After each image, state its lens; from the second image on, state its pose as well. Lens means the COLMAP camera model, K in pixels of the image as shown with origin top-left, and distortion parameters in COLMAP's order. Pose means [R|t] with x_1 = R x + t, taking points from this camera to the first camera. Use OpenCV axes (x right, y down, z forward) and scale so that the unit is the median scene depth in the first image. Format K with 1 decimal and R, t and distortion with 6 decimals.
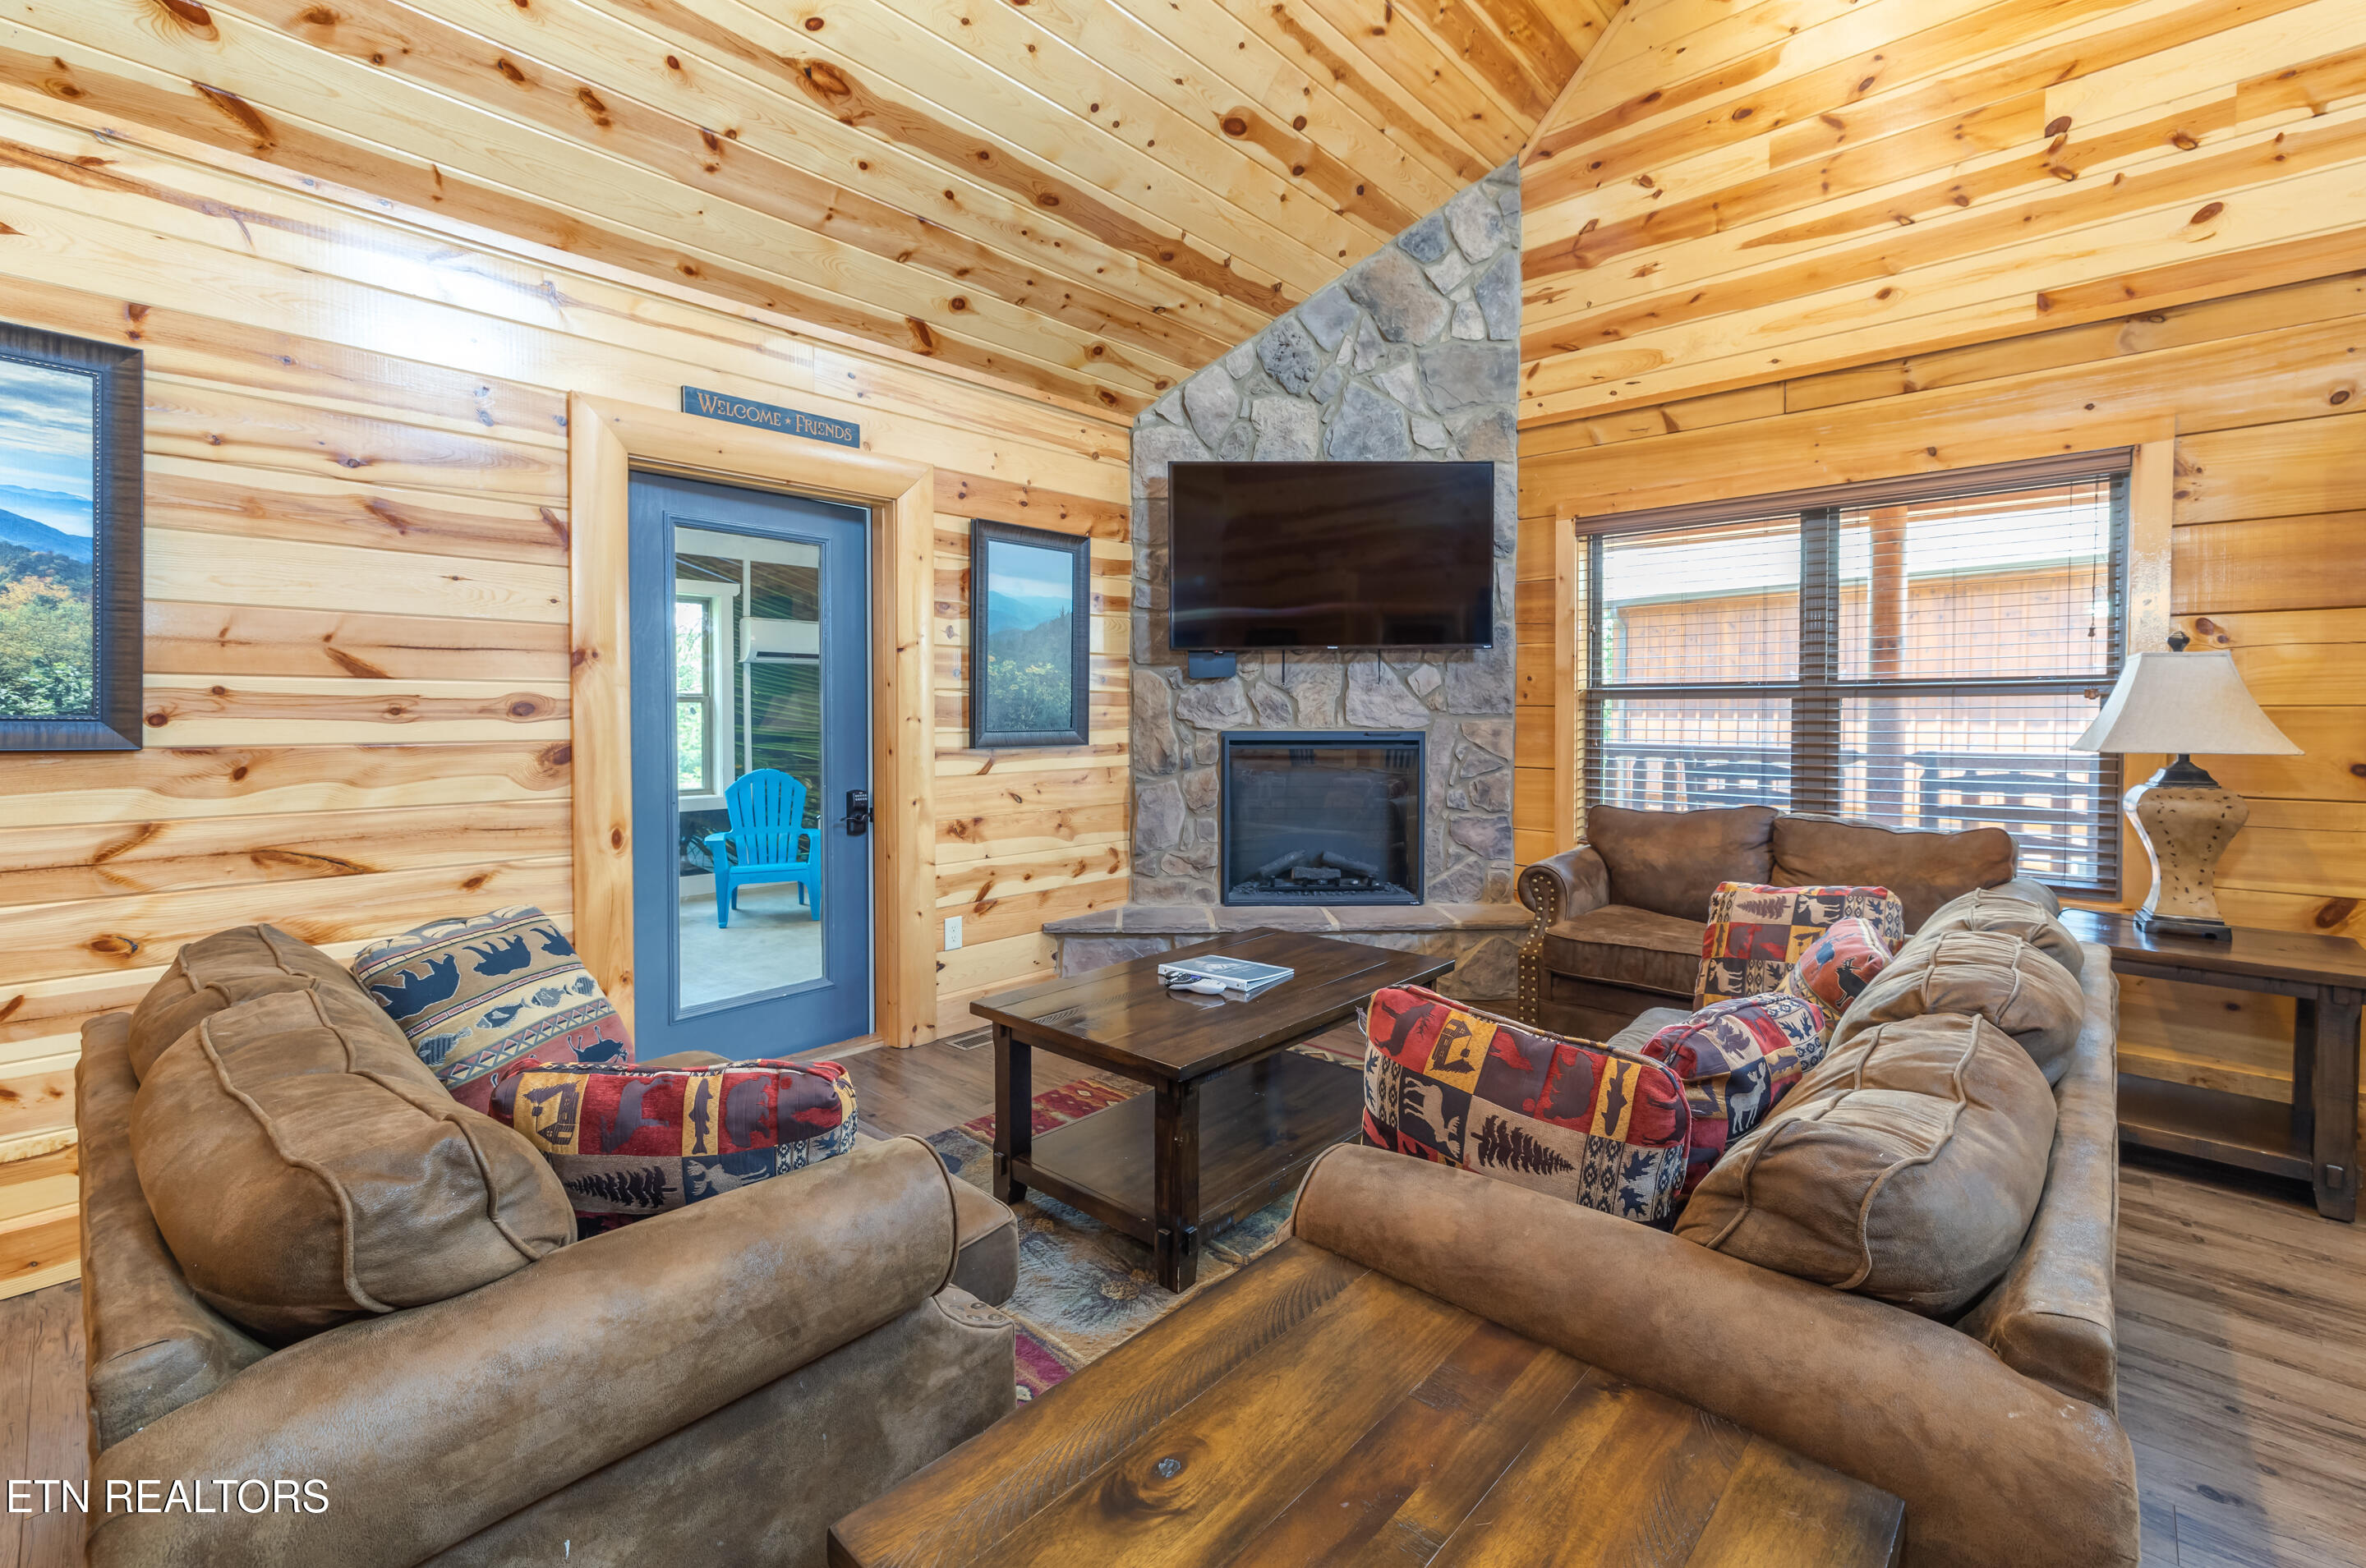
lens RADIAL K [[1028.6, 0, 1208.5], [0, 1028.6, 735.4], [0, 0, 1]] dist [-0.017781, 0.010086]
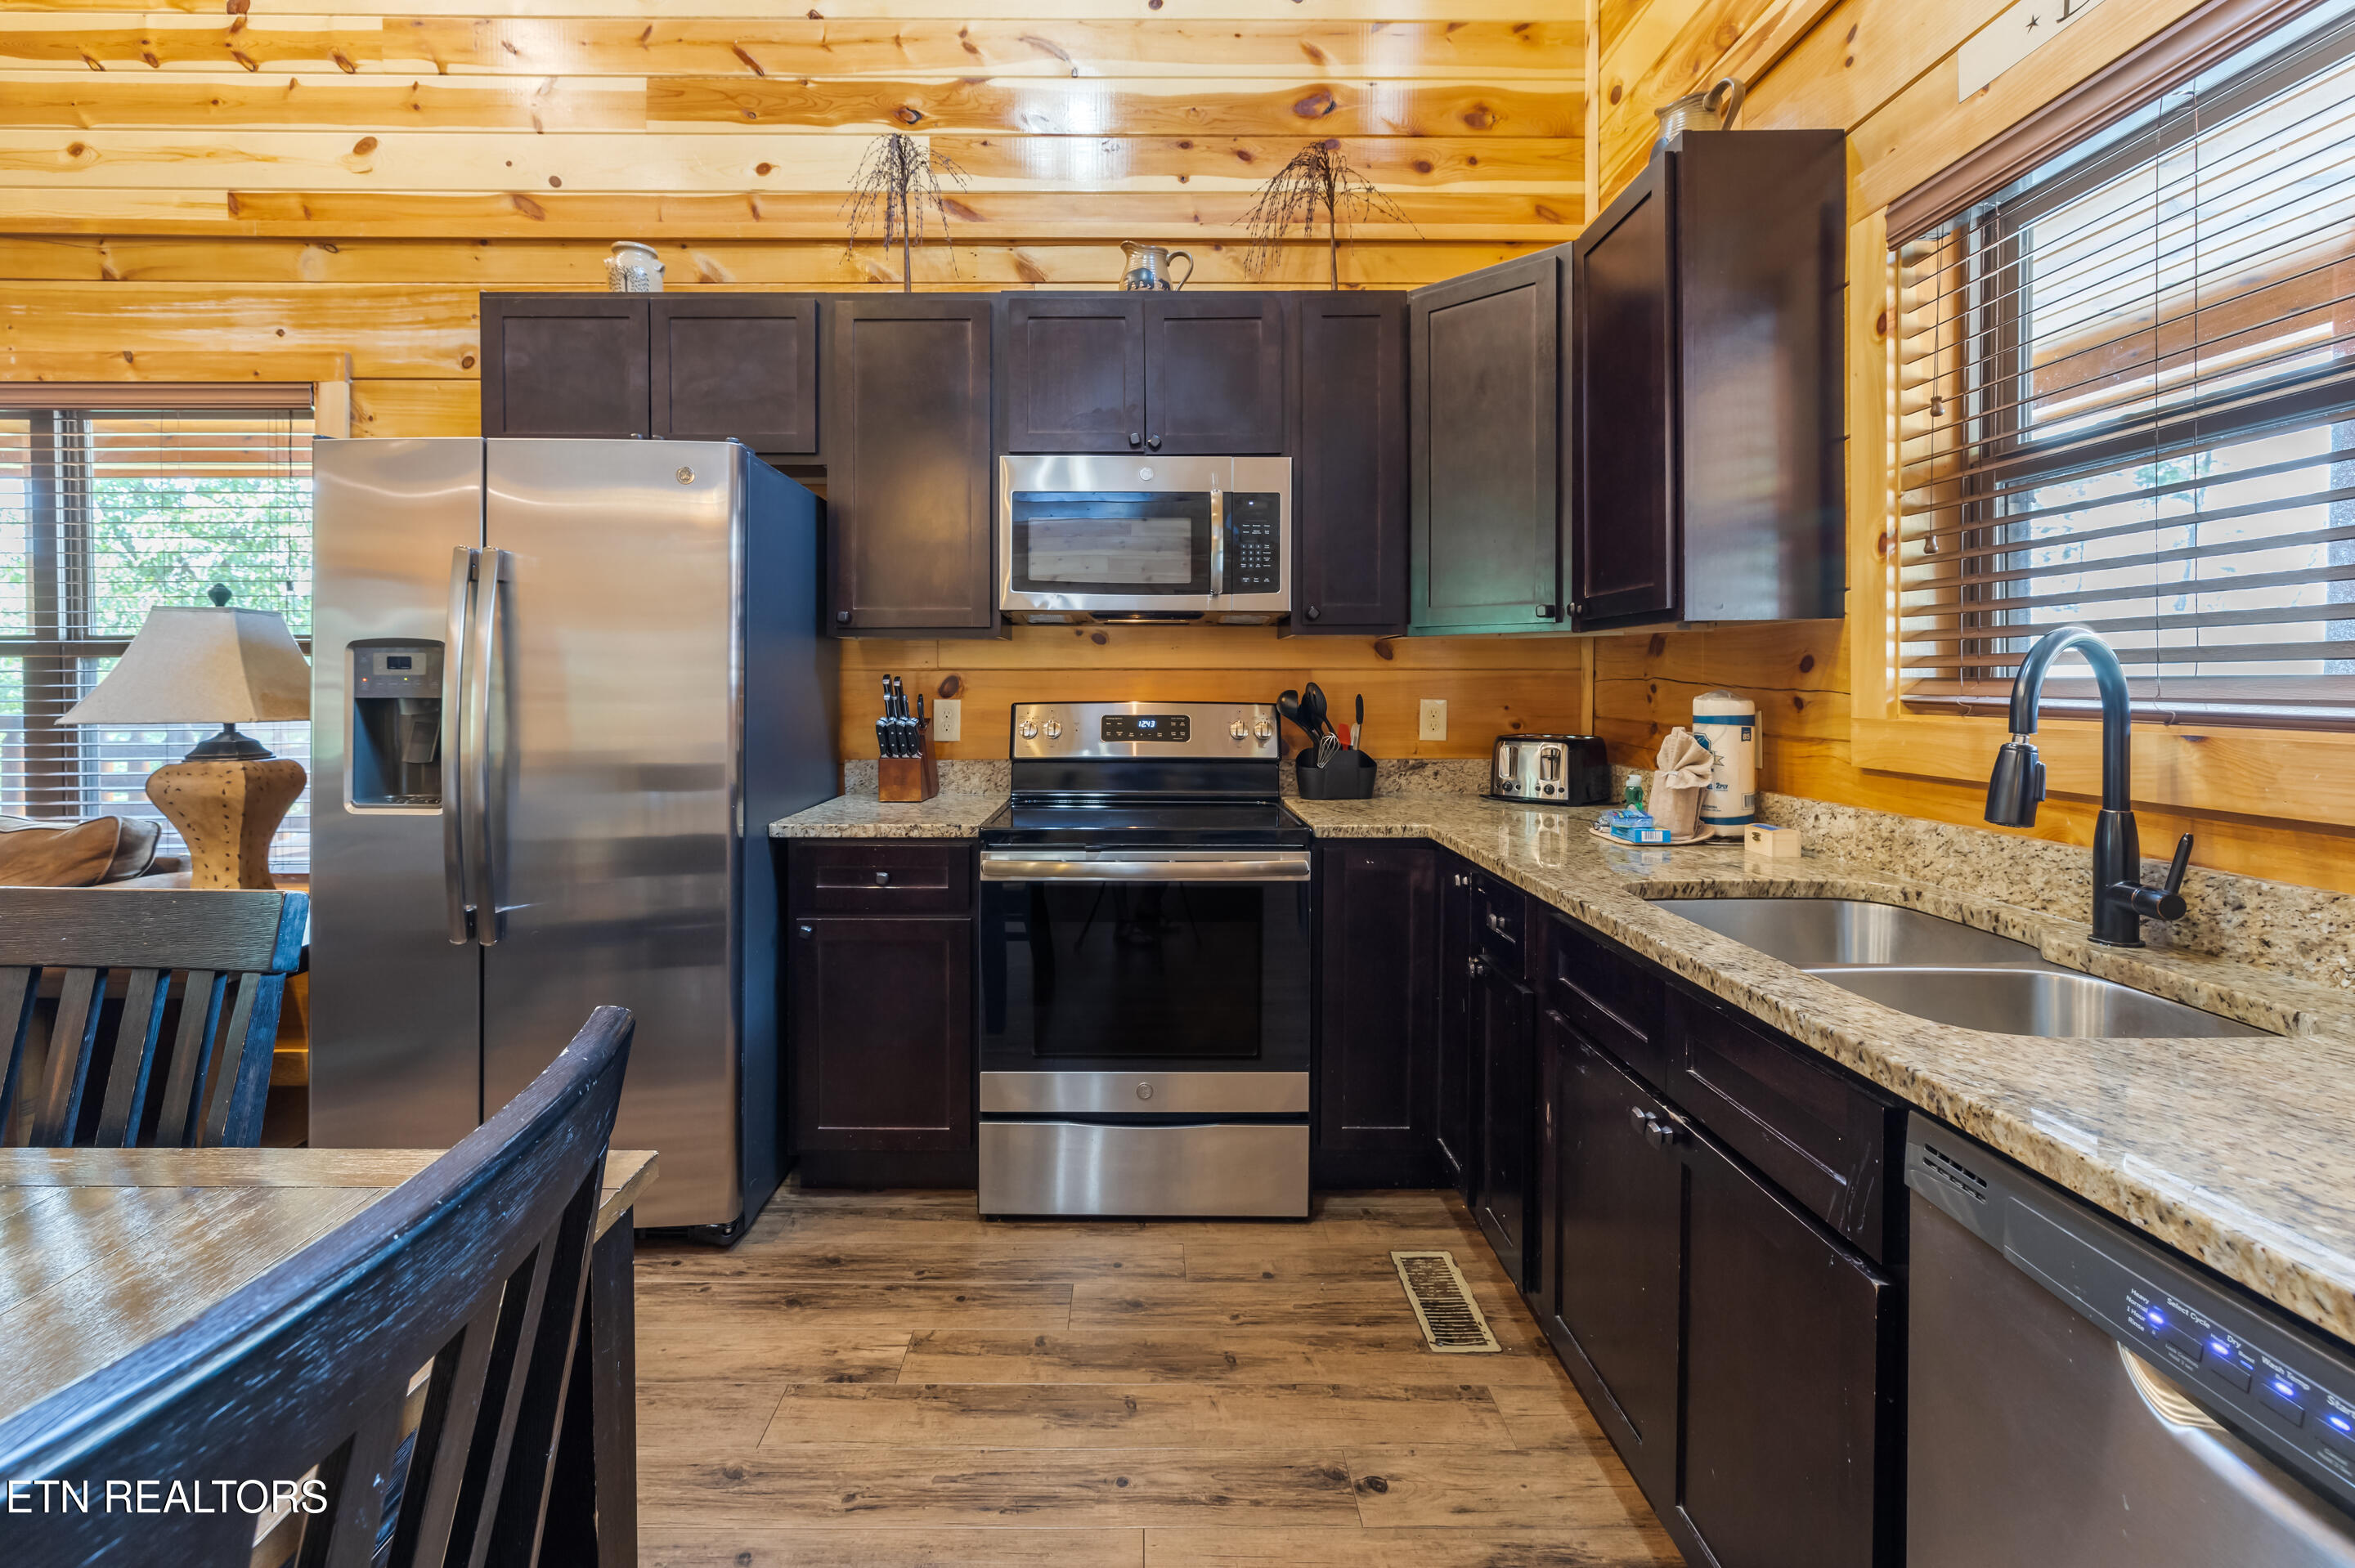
lens RADIAL K [[1002.9, 0, 1167.8], [0, 1002.9, 689.5], [0, 0, 1]] dist [-0.001297, 0.000430]
pose [[0.737912, -0.008172, 0.674848, 0.863168], [0.014932, 0.999880, -0.004220, 0.004706], [-0.674732, 0.013191, 0.737945, -0.167201]]
